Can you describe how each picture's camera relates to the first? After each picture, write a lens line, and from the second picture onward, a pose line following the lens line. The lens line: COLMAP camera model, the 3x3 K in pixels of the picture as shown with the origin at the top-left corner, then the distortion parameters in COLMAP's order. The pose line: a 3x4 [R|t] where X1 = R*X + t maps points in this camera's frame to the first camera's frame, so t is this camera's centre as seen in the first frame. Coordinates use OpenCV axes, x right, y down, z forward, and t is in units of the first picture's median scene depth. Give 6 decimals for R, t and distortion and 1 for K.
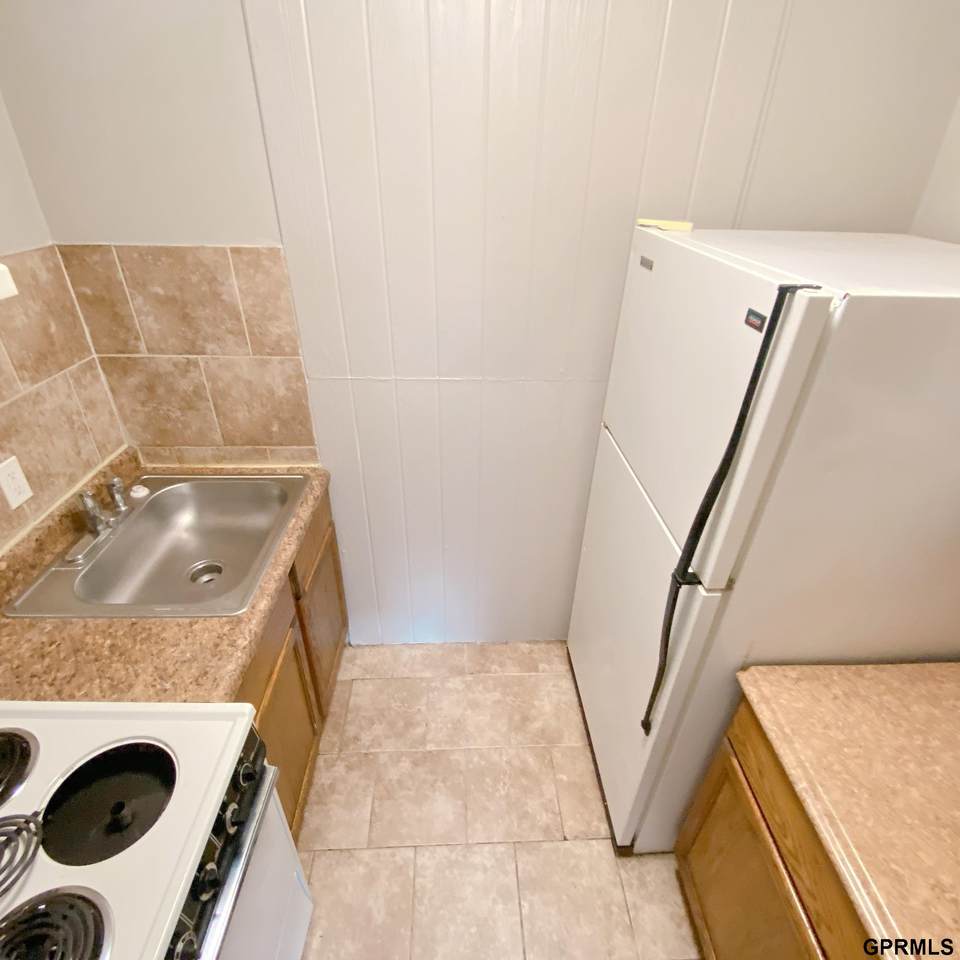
lens RADIAL K [[524.5, 0, 483.0], [0, 524.5, 481.4], [0, 0, 1]] dist [0.022349, -0.018780]
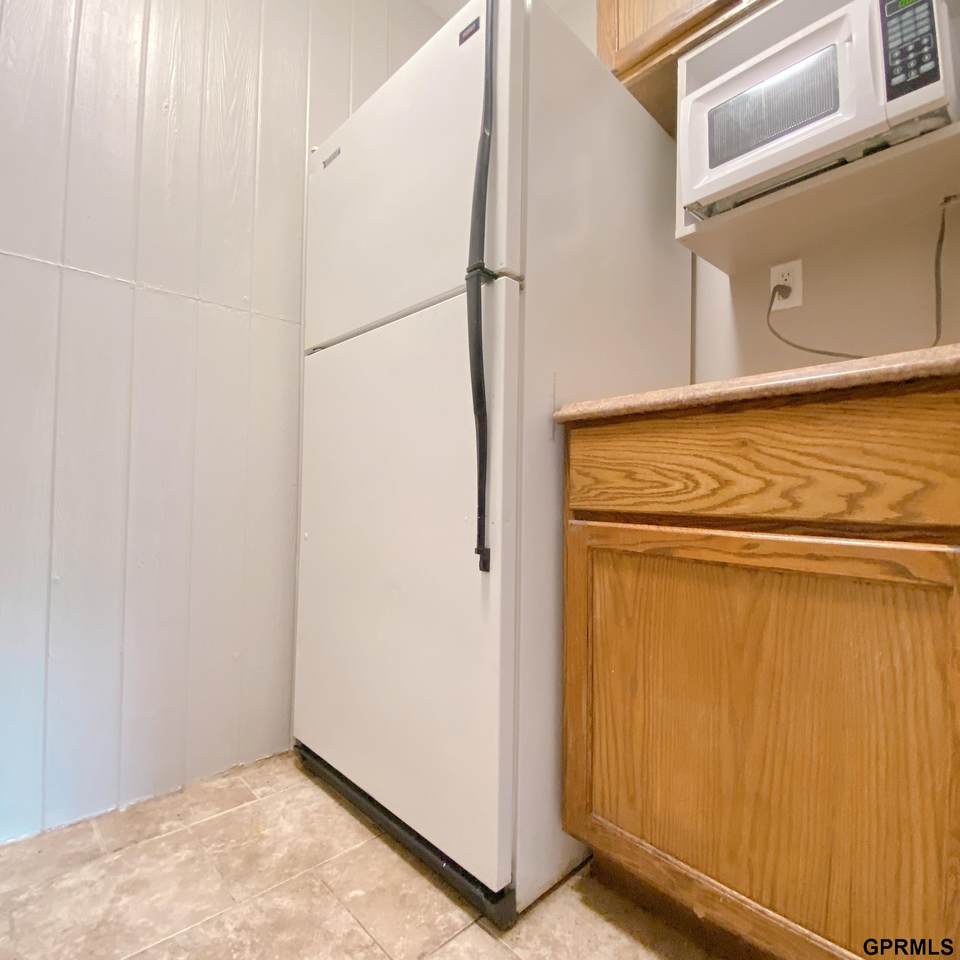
lens RADIAL K [[524.5, 0, 477.0], [0, 524.5, 478.7], [0, 0, 1]] dist [0.022349, -0.018780]
pose [[0.768470, 0.006491, 0.639853, -0.107084], [0.344147, 0.838821, -0.421833, 0.522188], [-0.539460, 0.544369, 0.642375, 0.398844]]
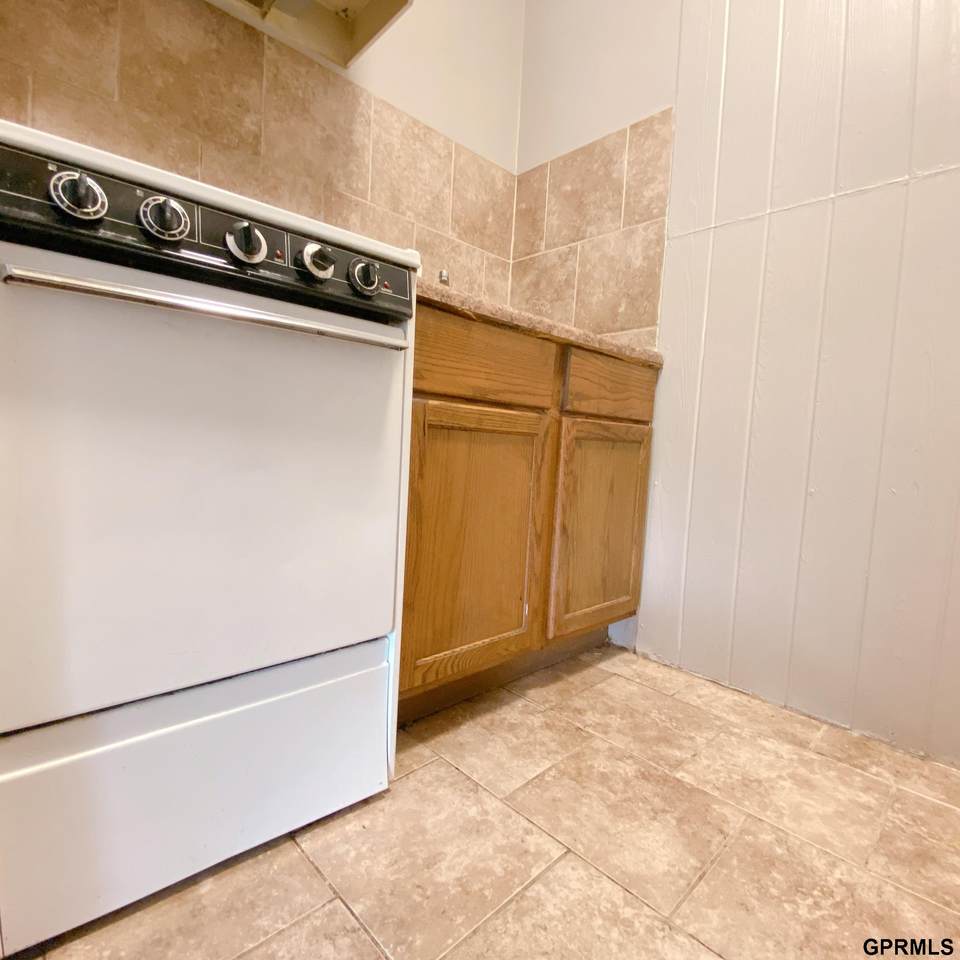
lens RADIAL K [[524.5, 0, 484.0], [0, 524.5, 480.1], [0, 0, 1]] dist [0.022349, -0.018780]
pose [[0.669197, 0.067951, -0.739972, 0.159037], [-0.423588, 0.853058, -0.304738, 0.568730], [0.610532, 0.517373, 0.599647, 0.462624]]
